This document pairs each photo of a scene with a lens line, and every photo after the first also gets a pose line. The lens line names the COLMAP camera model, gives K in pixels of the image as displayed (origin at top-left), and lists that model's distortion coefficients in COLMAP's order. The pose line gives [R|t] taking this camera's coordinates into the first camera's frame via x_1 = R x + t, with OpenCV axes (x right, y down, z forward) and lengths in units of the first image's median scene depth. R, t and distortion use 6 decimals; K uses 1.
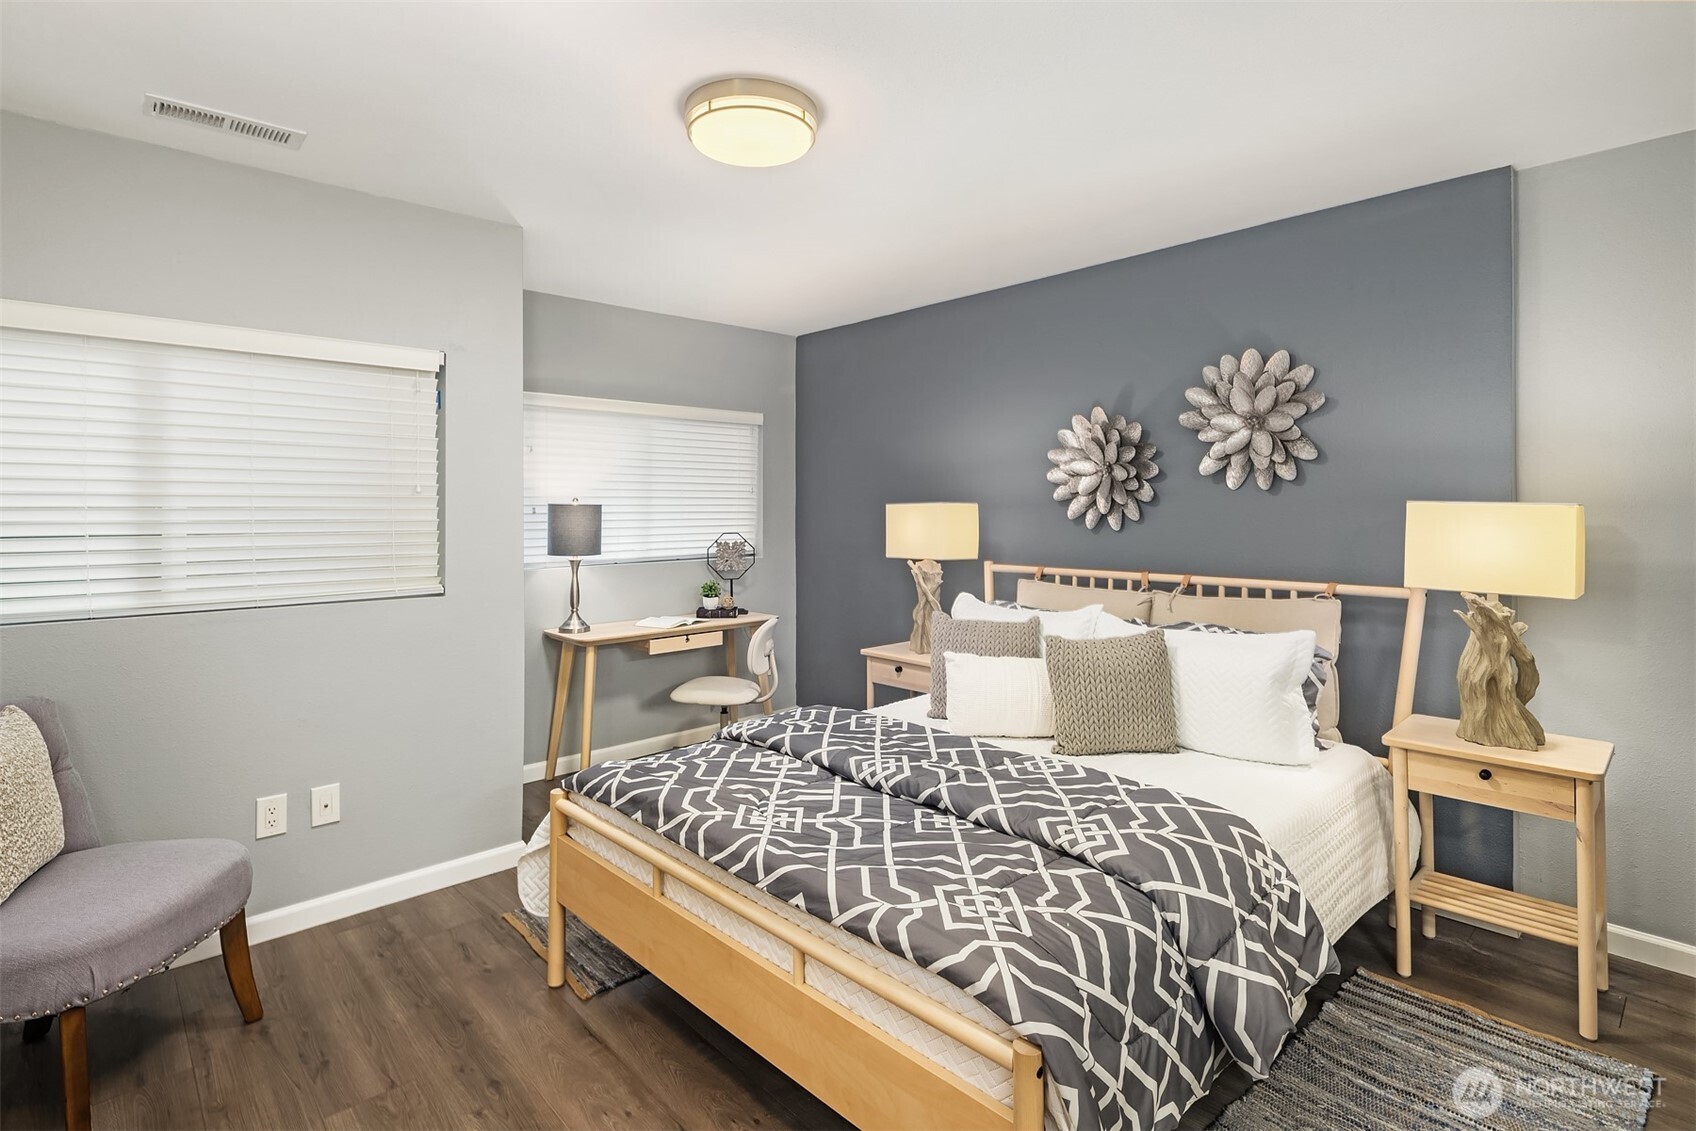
lens RADIAL K [[835.0, 0, 844.6], [0, 835.0, 496.9], [0, 0, 1]] dist [-0.002157, -0.002061]
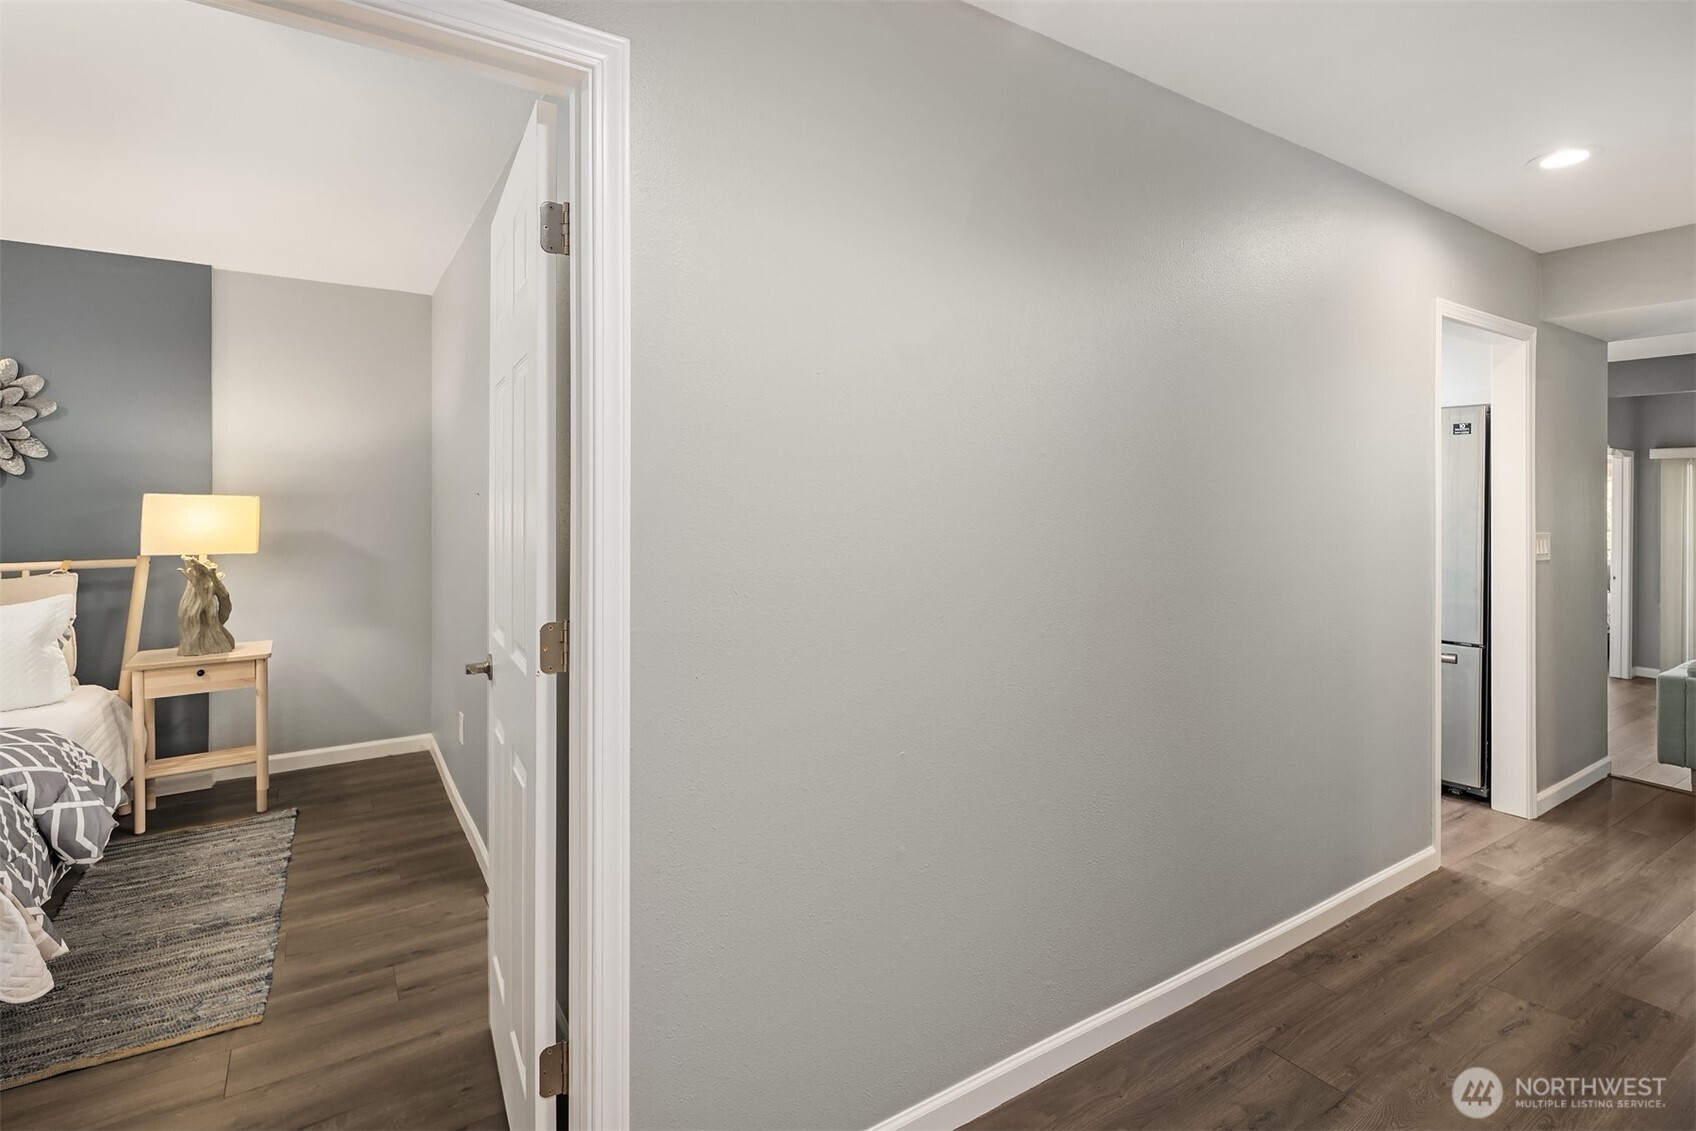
lens RADIAL K [[835.0, 0, 844.6], [0, 835.0, 496.9], [0, 0, 1]] dist [-0.002157, -0.002061]
pose [[0.183799, 0.003960, 0.982956, -0.501545], [-0.011406, 0.999933, -0.001895, -0.000374], [-0.982898, -0.010863, 0.183832, -0.425225]]
